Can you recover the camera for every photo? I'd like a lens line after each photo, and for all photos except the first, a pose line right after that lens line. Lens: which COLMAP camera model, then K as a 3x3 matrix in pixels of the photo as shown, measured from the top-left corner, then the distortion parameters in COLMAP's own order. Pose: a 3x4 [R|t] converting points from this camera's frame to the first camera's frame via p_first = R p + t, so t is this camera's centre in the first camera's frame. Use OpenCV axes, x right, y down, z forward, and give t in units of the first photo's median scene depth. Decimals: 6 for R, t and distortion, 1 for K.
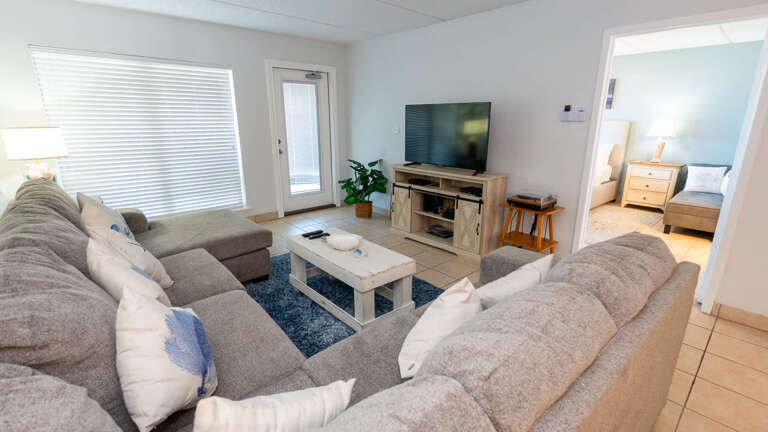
lens RADIAL K [[355.3, 0, 379.3], [0, 355.3, 229.3], [0, 0, 1]] dist [-0.012237, 0.002294]
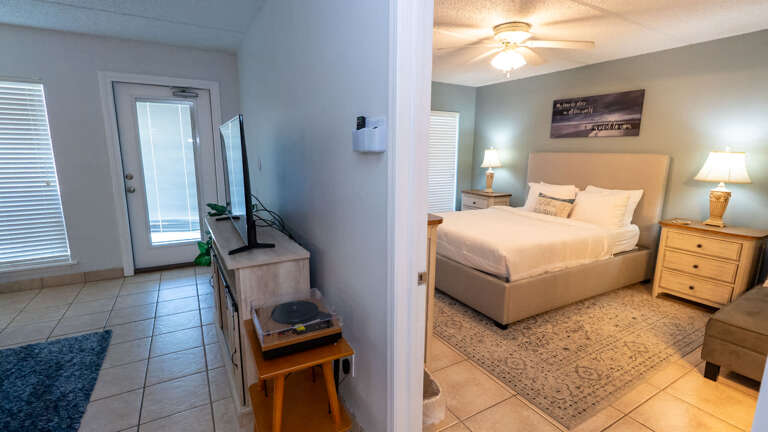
lens RADIAL K [[355.3, 0, 396.0], [0, 355.3, 214.5], [0, 0, 1]] dist [-0.012237, 0.002294]
pose [[0.980640, 0.047339, -0.190010, 0.408478], [-0.067332, 0.992688, -0.100180, -0.123585], [0.183878, 0.111034, 0.976658, 0.359692]]
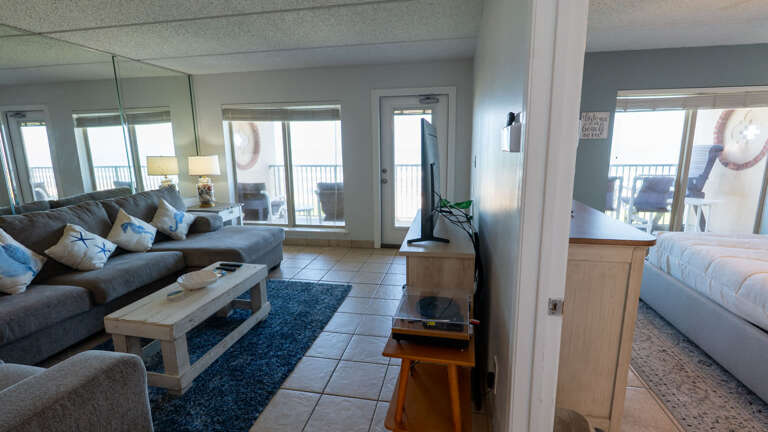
lens RADIAL K [[355.3, 0, 383.4], [0, 355.3, 214.0], [0, 0, 1]] dist [-0.012237, 0.002294]
pose [[0.606974, 0.143920, -0.781581, 0.466965], [-0.214678, 0.976597, 0.013112, -0.137954], [0.765177, 0.159829, 0.623666, 0.397319]]
